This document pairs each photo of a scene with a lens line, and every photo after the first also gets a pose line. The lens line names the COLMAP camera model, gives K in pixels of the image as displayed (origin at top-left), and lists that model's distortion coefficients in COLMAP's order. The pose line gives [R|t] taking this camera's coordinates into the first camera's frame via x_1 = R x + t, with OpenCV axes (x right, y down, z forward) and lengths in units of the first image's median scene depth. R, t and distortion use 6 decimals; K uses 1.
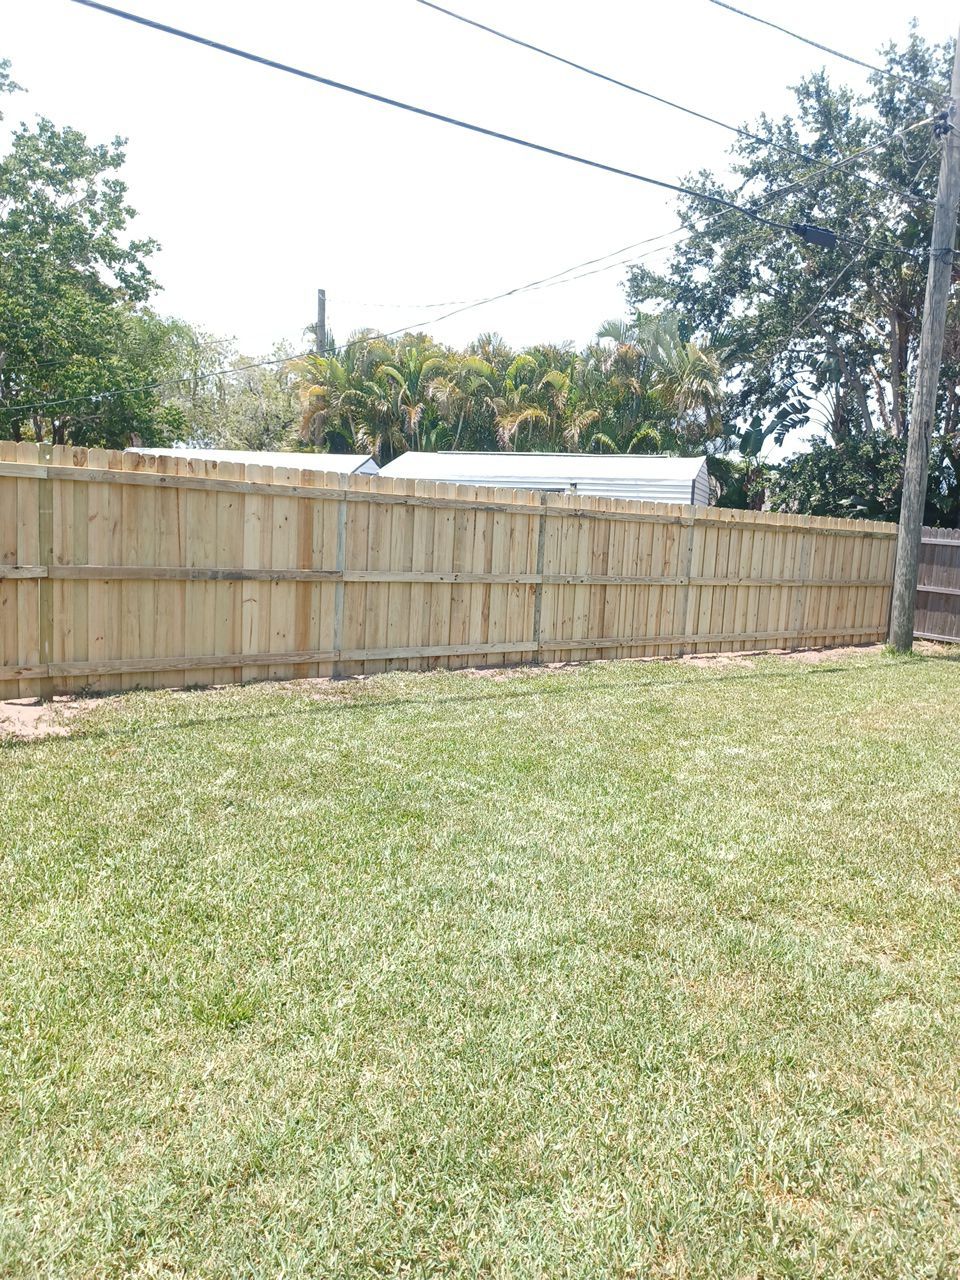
lens RADIAL K [[943.2, 0, 476.8], [0, 943.2, 620.8], [0, 0, 1]] dist [0.055722, 0.000342]
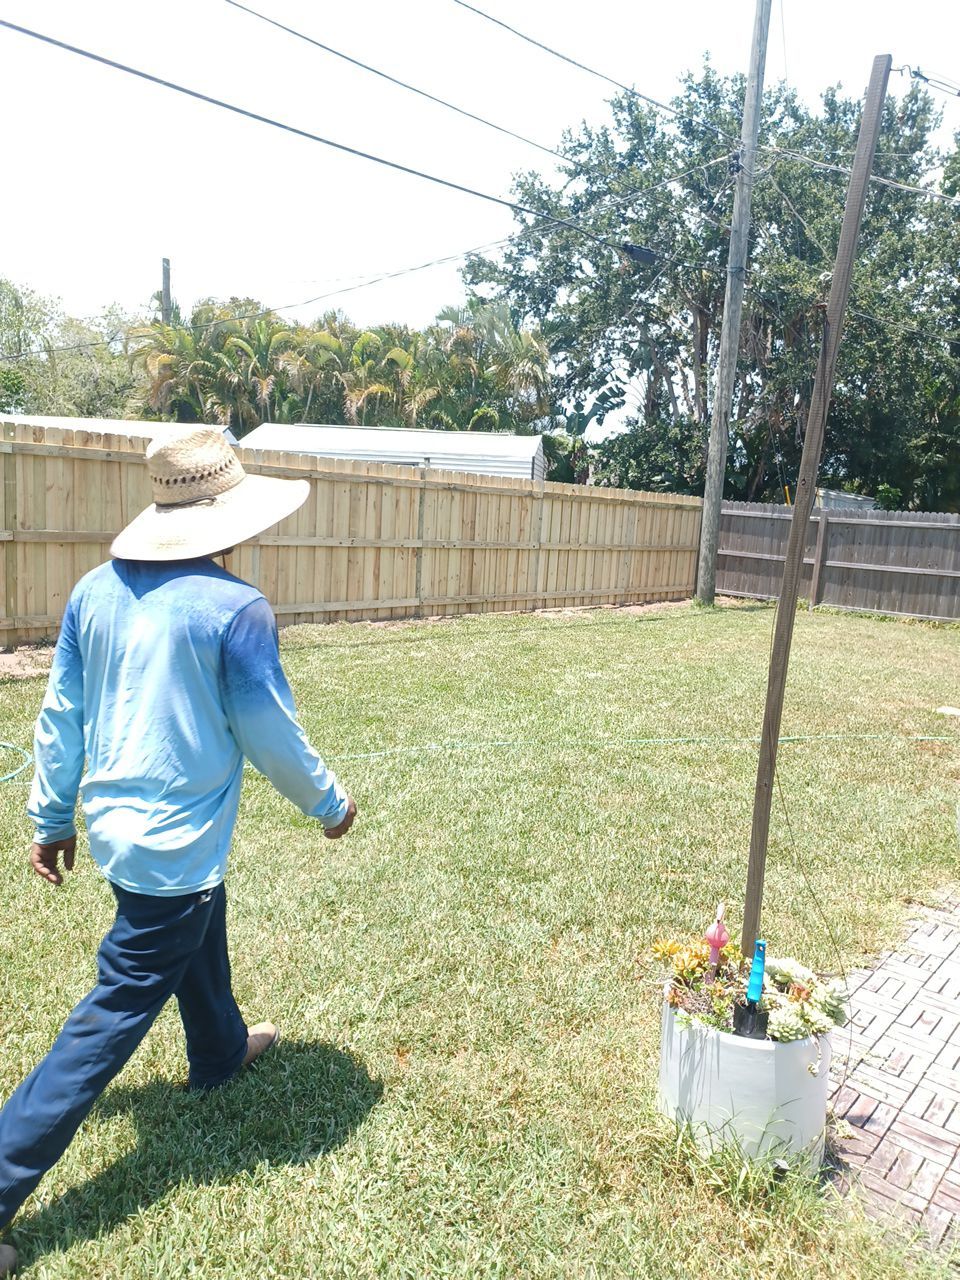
lens RADIAL K [[935.5, 0, 482.8], [0, 935.5, 644.5], [0, 0, 1]] dist [0.056284, -0.066774]
pose [[0.980844, -0.023291, 0.193398, -0.042778], [0.012213, 0.998226, 0.058273, 0.006769], [-0.194412, -0.054795, 0.979388, -0.076962]]
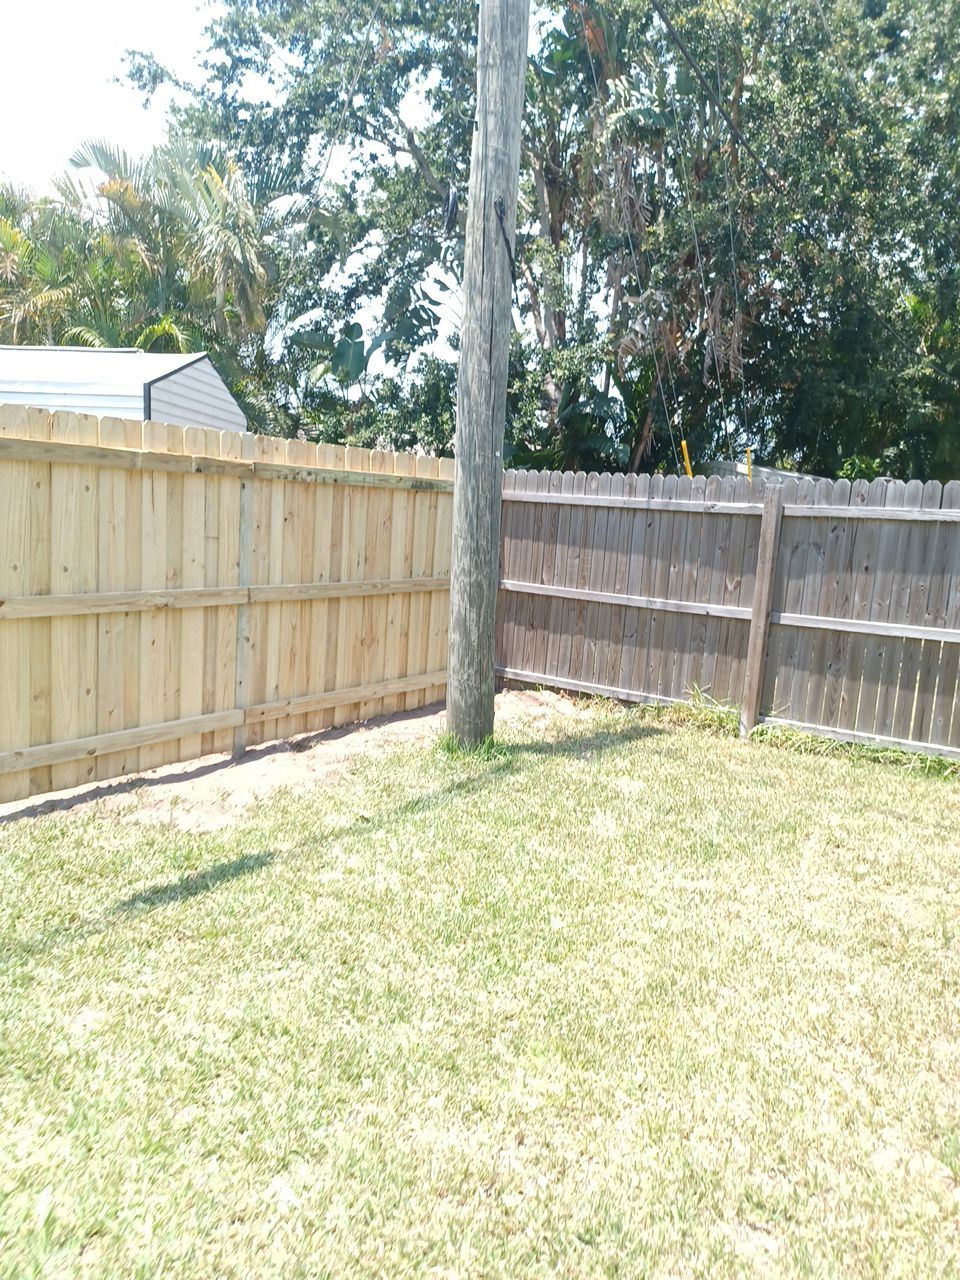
lens RADIAL K [[921.7, 0, 461.2], [0, 921.7, 656.1], [0, 0, 1]] dist [0.047610, -0.001166]
pose [[0.966772, -0.051411, 0.250418, 0.220597], [0.034434, 0.996831, 0.071711, -0.026469], [-0.253312, -0.060705, 0.965478, 0.385806]]
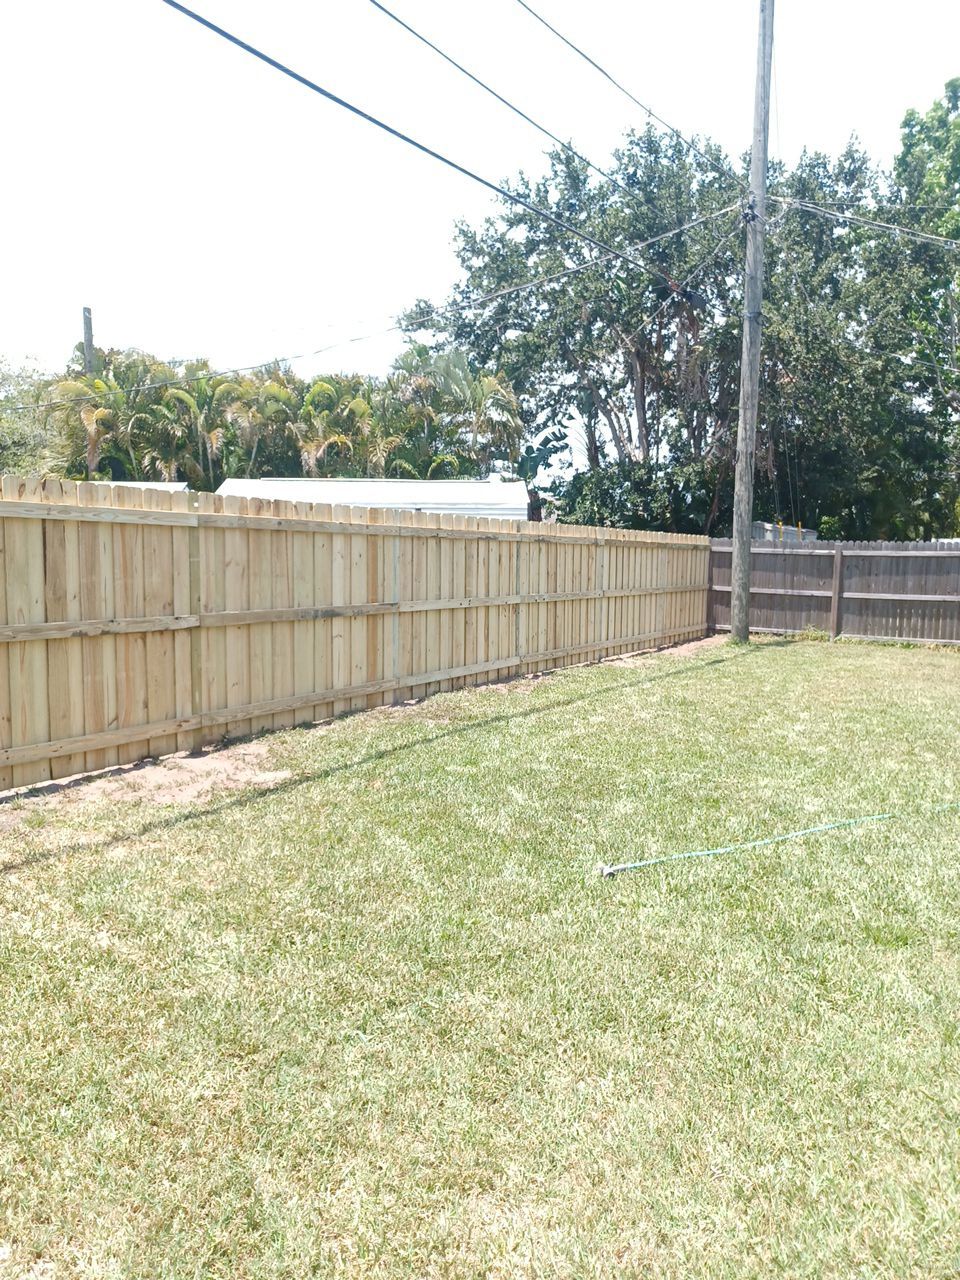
lens RADIAL K [[926.4, 0, 473.3], [0, 926.4, 639.9], [0, 0, 1]] dist [0.085765, -0.064859]
pose [[0.938779, -0.071833, 0.336948, -0.179509], [0.070549, 0.997379, 0.016069, -0.009556], [-0.337219, 0.008686, 0.941386, -0.000023]]
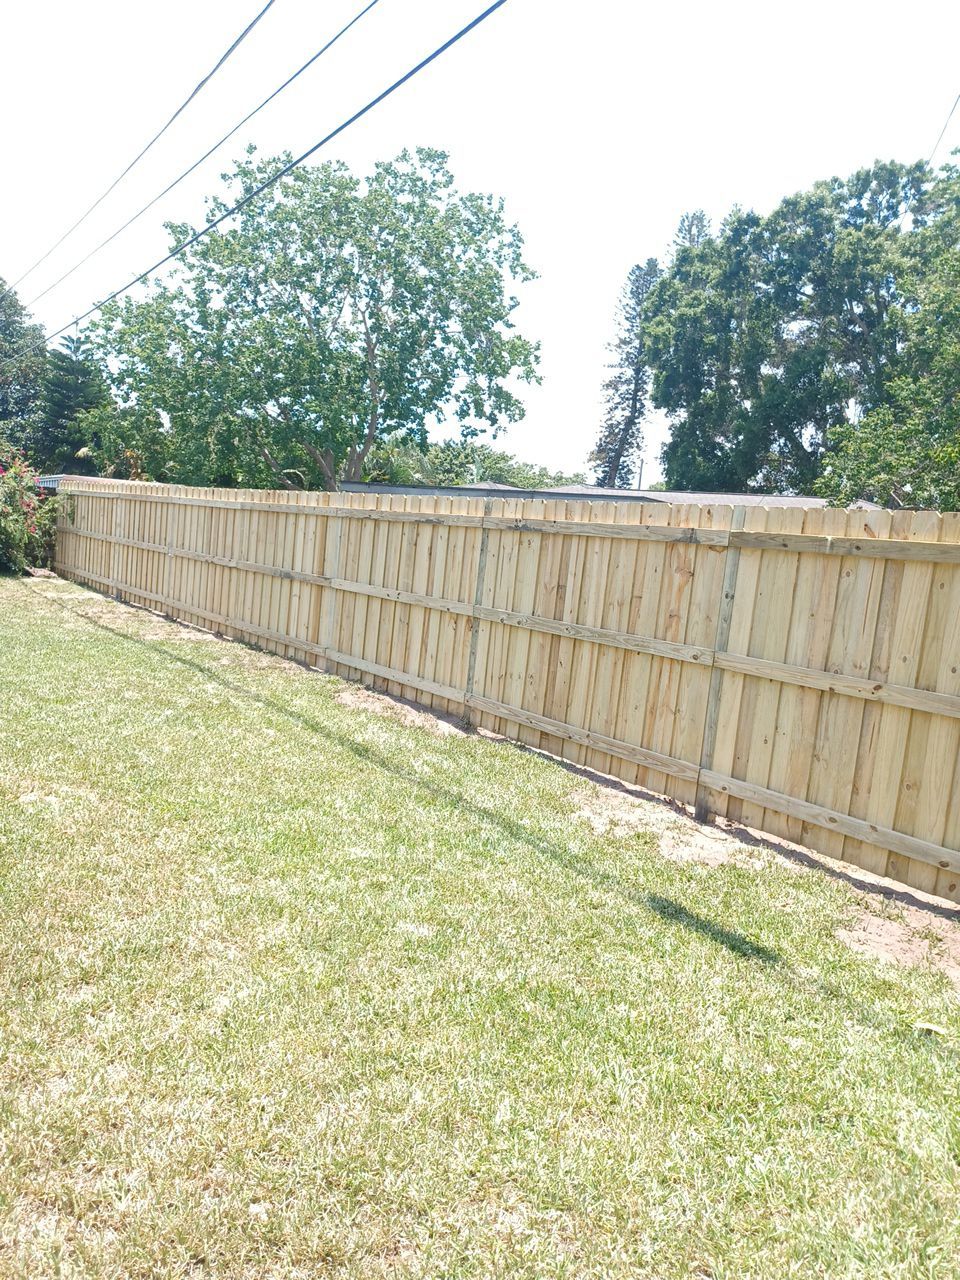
lens RADIAL K [[911.9, 0, 472.9], [0, 911.9, 641.4], [0, 0, 1]] dist [0.053234, -0.062173]
pose [[-0.028443, 0.048996, -0.998394, 0.413345], [-0.196232, 0.979089, 0.053639, -0.030693], [0.980145, 0.197443, -0.018233, 0.521128]]
